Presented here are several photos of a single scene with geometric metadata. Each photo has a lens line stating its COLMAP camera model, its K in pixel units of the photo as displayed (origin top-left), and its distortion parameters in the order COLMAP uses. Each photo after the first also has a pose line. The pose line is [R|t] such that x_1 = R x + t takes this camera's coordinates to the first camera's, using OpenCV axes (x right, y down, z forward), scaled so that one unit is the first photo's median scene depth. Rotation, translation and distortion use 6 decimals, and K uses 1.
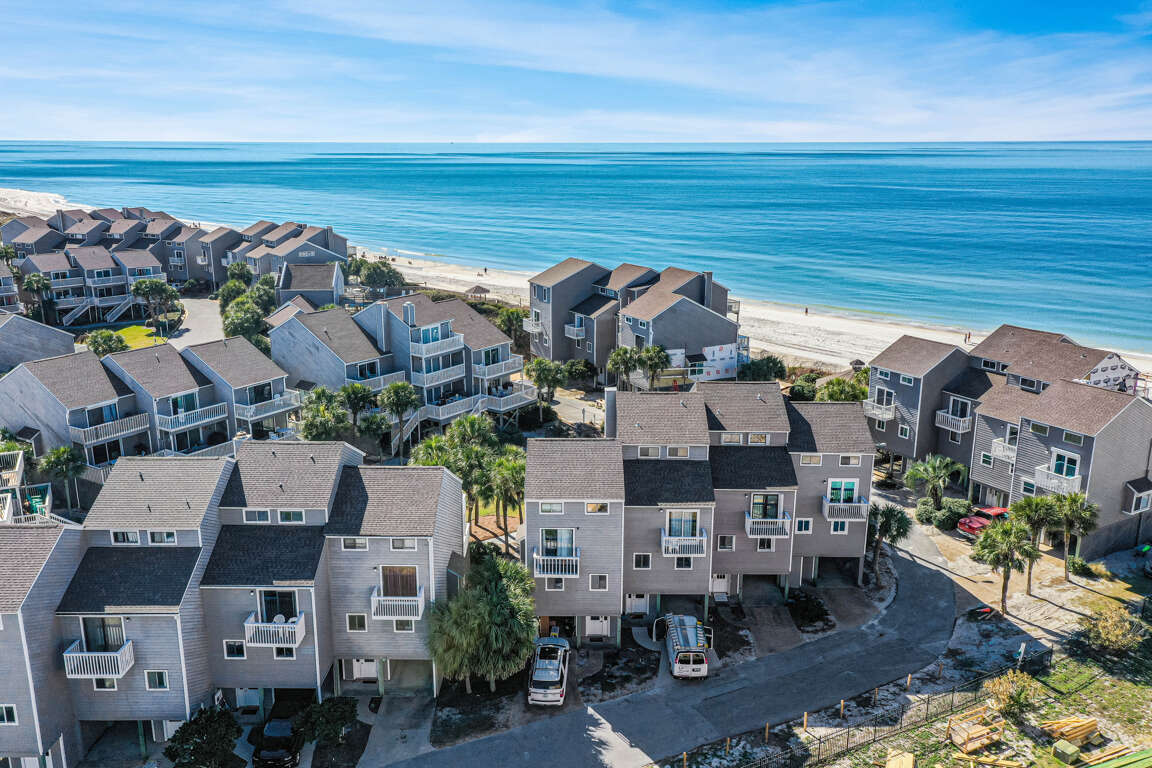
lens RADIAL K [[851.9, 0, 576.0], [0, 851.9, 384.0], [0, 0, 1]] dist [-0.002337, -0.001303]
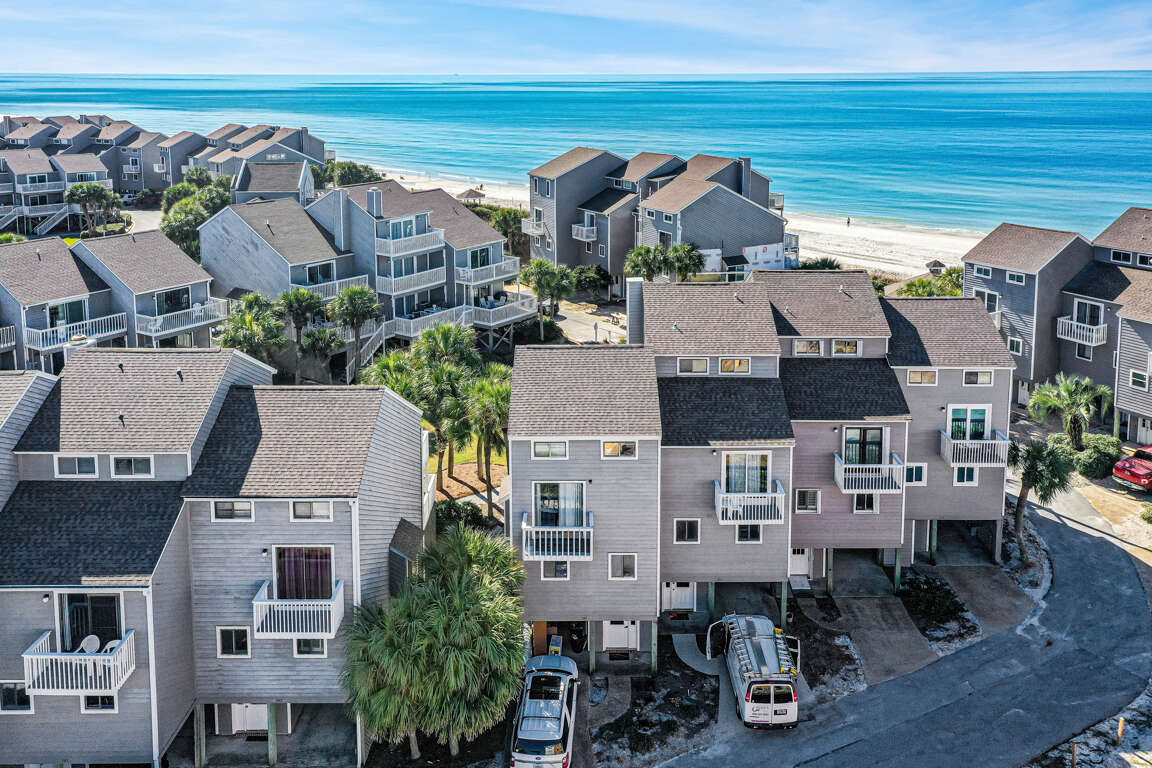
lens RADIAL K [[900.8, 0, 592.7], [0, 900.8, 205.1], [0, 0, 1]] dist [-0.000943, 0.003197]
pose [[0.999951, -0.005919, 0.007972, -0.000144], [0.006874, 0.992052, -0.125639, 0.041238], [-0.007165, 0.125688, 0.992044, 0.257945]]
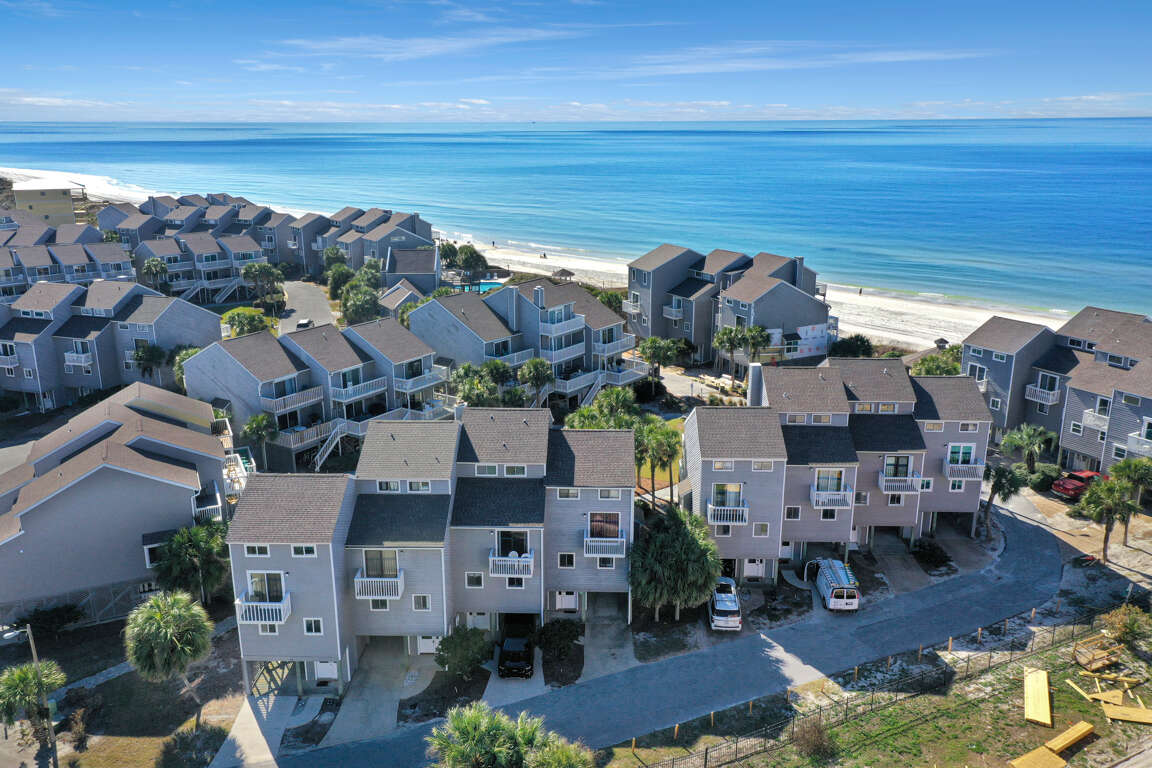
lens RADIAL K [[839.2, 0, 584.4], [0, 839.2, 382.1], [0, 0, 1]] dist [-0.003105, 0.000336]
pose [[0.999776, 0.001296, -0.021132, -0.173859], [-0.000802, 0.999726, 0.023409, 0.003870], [0.021157, -0.023387, 0.999503, -0.134347]]
